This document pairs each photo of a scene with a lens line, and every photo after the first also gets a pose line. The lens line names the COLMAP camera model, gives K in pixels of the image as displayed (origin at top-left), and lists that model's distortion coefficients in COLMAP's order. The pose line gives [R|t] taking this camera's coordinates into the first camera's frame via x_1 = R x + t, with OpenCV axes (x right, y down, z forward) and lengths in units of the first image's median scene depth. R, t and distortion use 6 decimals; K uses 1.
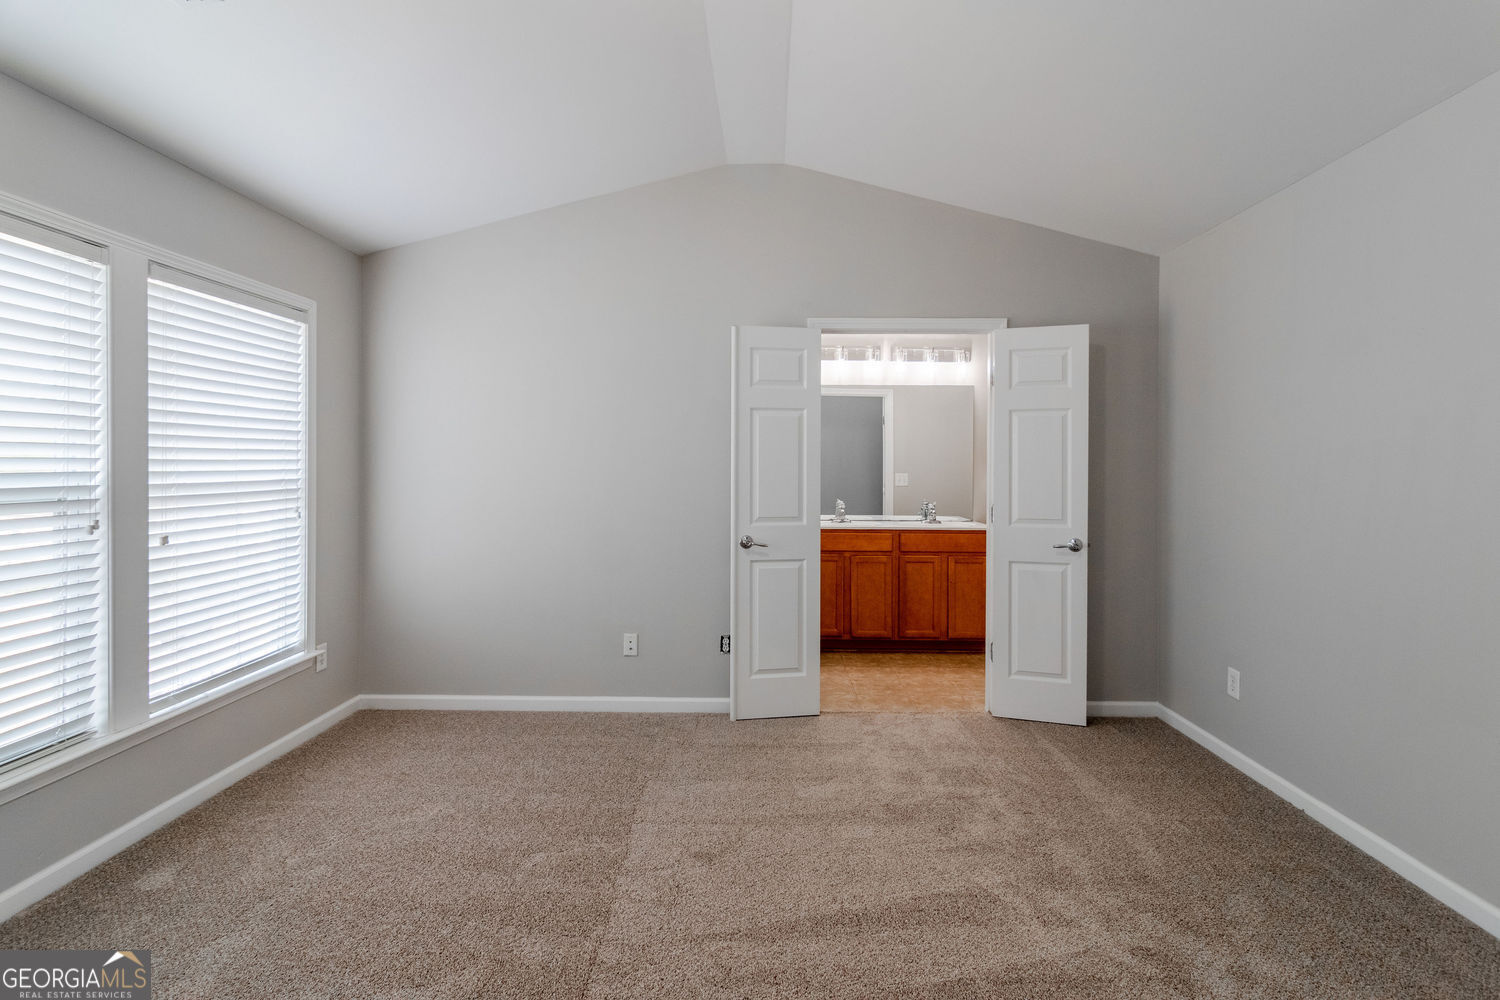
lens RADIAL K [[733.6, 0, 765.1], [0, 733.6, 458.4], [0, 0, 1]] dist [0.002791, -0.001129]
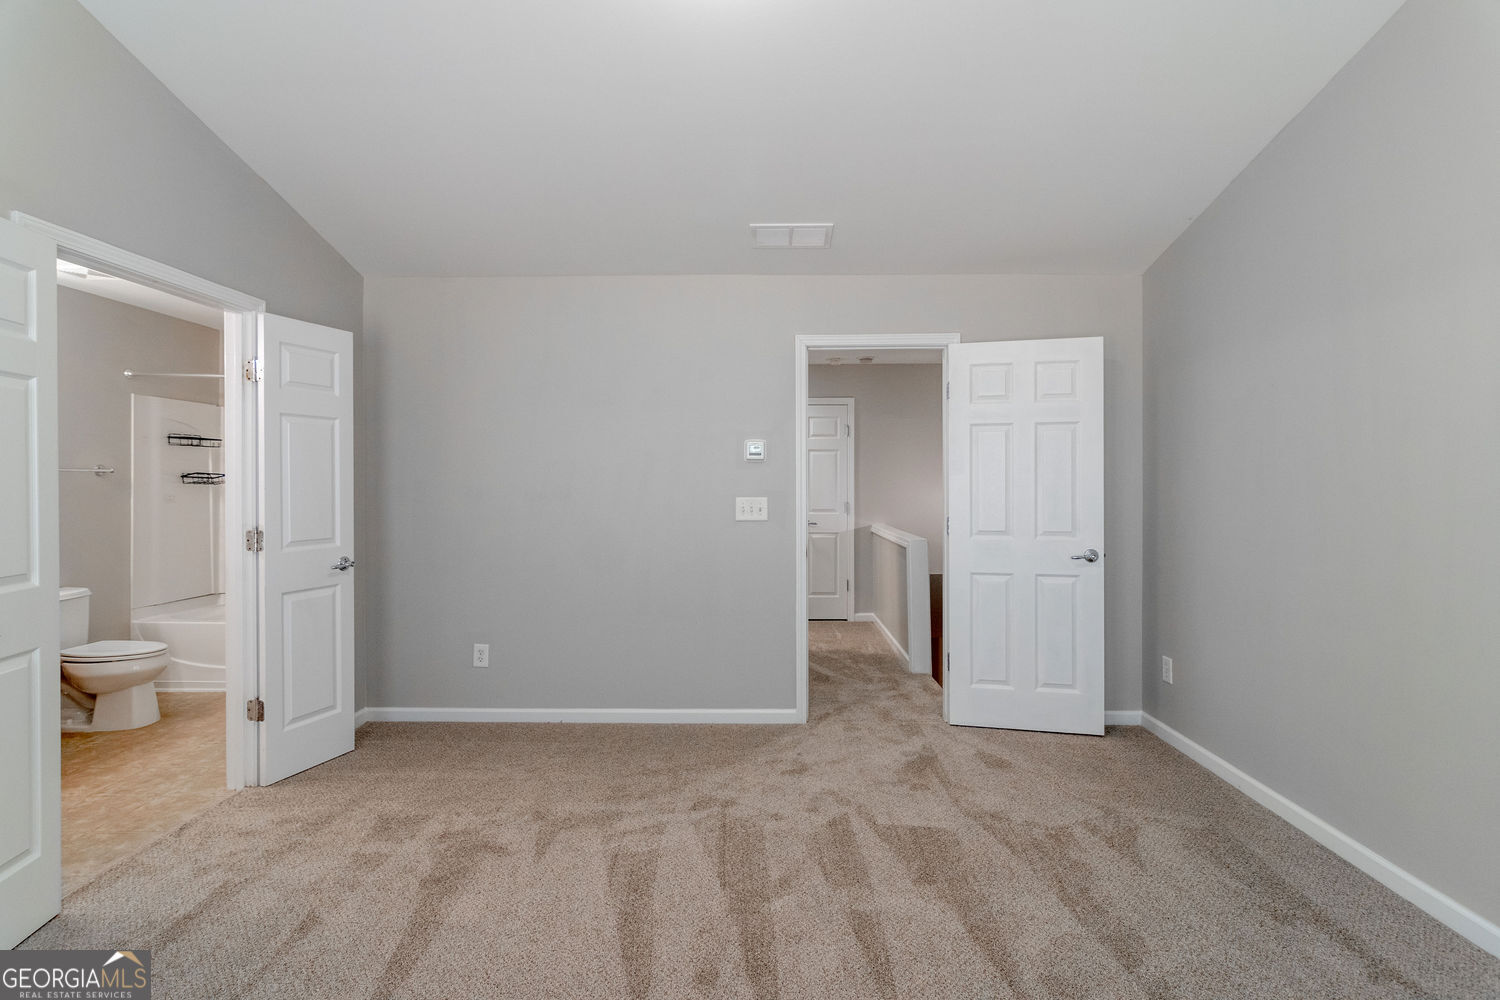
lens RADIAL K [[726.2, 0, 751.6], [0, 726.2, 472.3], [0, 0, 1]] dist [0.000464, -0.000174]
pose [[0.020972, 0.005302, 0.999766, -0.543301], [-0.007245, 0.999960, -0.005151, 0.001439], [-0.999754, -0.007135, 0.021010, 0.493514]]
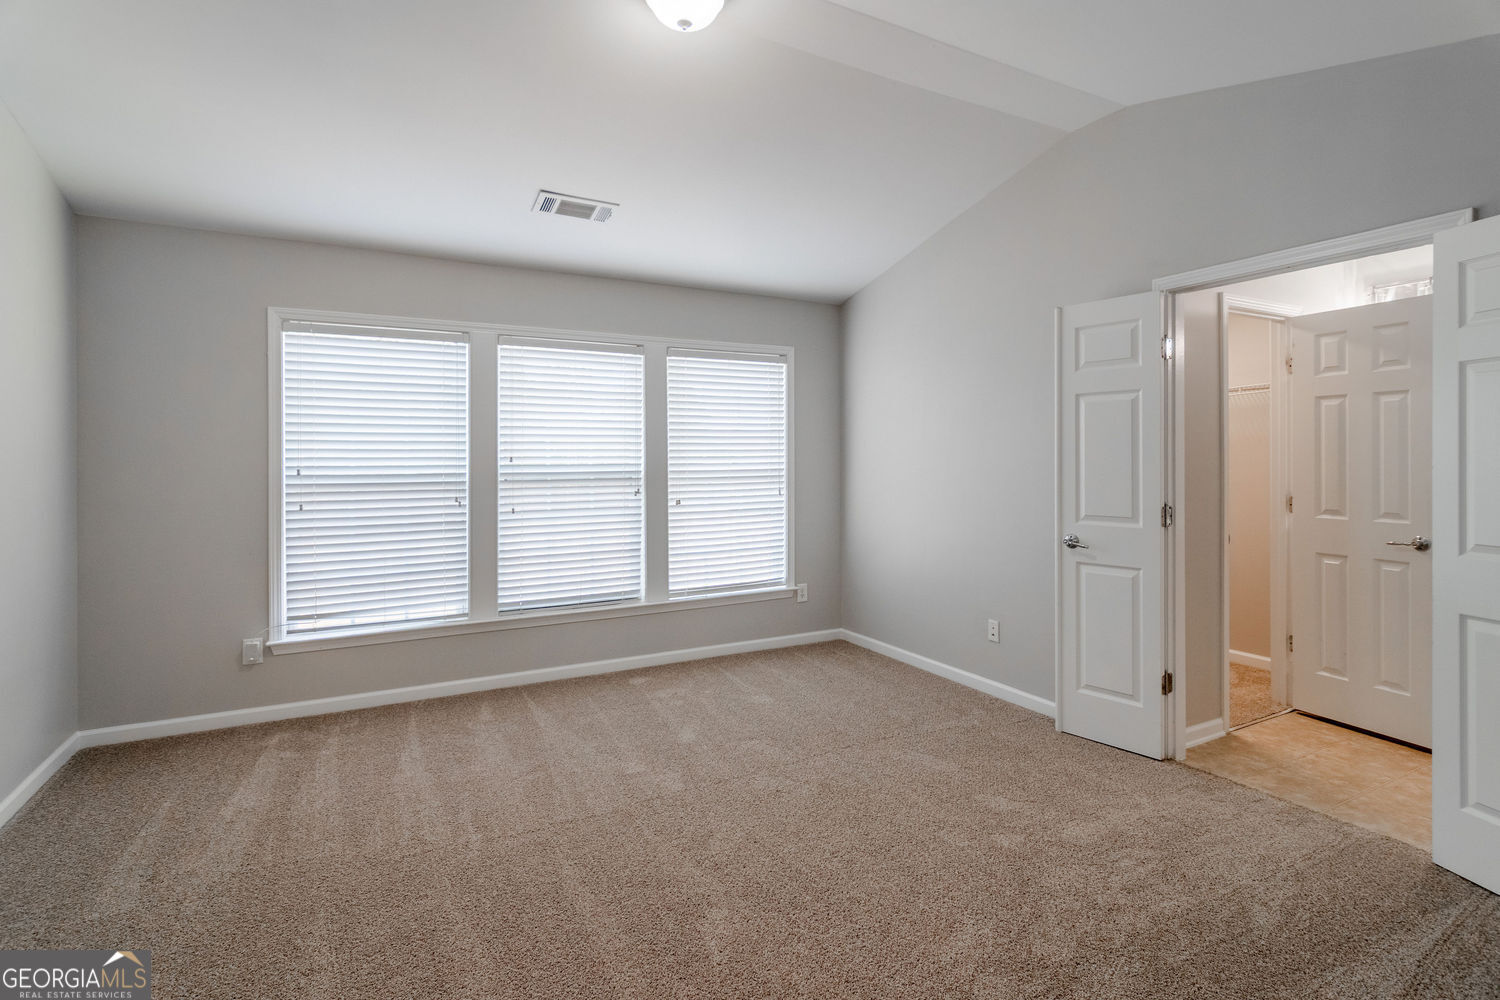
lens RADIAL K [[733.6, 0, 765.1], [0, 733.6, 458.4], [0, 0, 1]] dist [0.002791, -0.001129]
pose [[0.490984, -0.005208, -0.871153, 0.639609], [0.014481, 0.999893, 0.002184, 0.003058], [0.871048, -0.013688, 0.491007, 0.237673]]
